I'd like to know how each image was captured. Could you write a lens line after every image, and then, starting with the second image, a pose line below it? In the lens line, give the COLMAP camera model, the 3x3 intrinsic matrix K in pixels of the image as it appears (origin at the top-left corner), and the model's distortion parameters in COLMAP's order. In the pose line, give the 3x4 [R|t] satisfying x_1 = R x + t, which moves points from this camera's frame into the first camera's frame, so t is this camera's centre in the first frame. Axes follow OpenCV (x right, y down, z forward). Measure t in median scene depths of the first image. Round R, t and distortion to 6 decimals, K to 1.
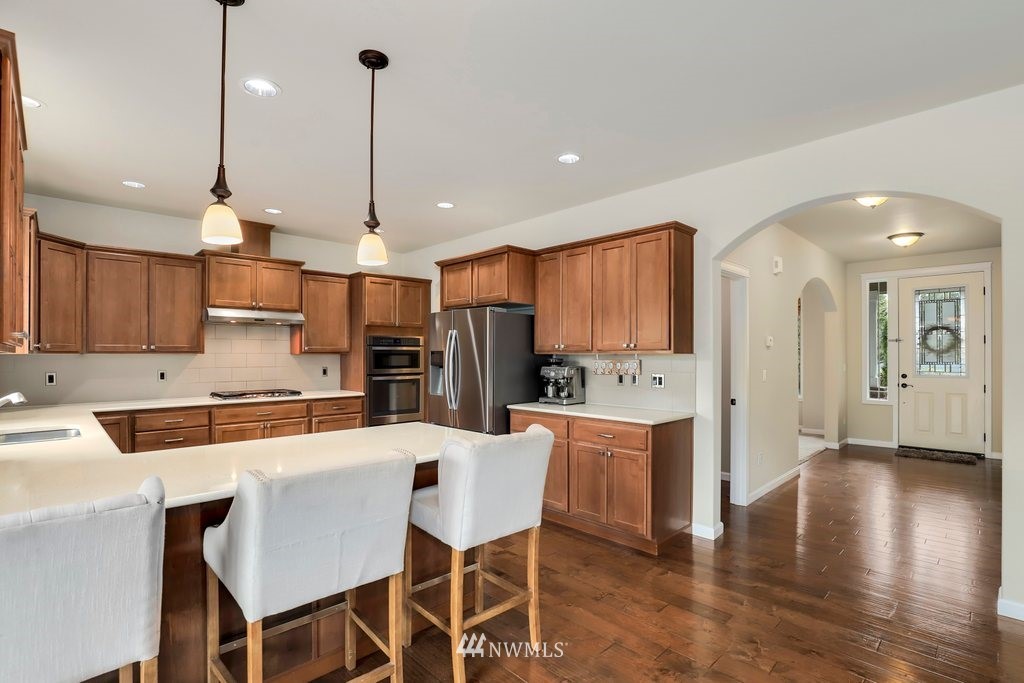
lens RADIAL K [[501.2, 0, 512.0], [0, 501.2, 356.9], [0, 0, 1]] dist [-0.000656, -0.000006]
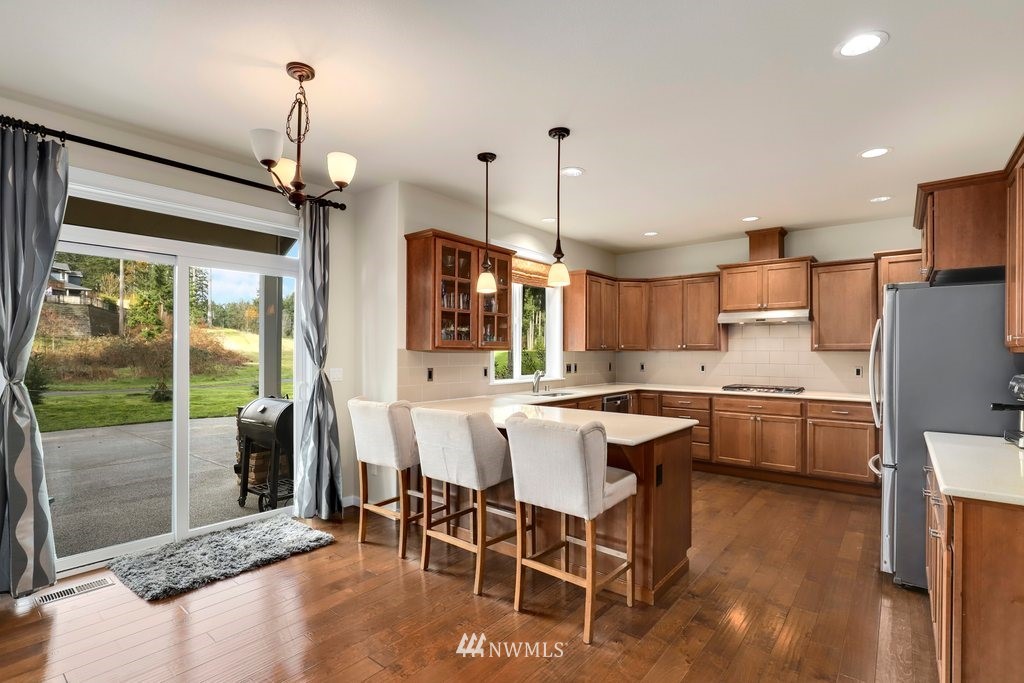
lens RADIAL K [[490.8, 0, 512.0], [0, 490.8, 341.5], [0, 0, 1]] dist [-0.000978, 0.010298]
pose [[0.148767, -0.015665, -0.988748, 0.462098], [-0.007788, 0.999825, -0.017012, -0.005361], [0.988842, 0.010231, 0.148619, 0.314295]]
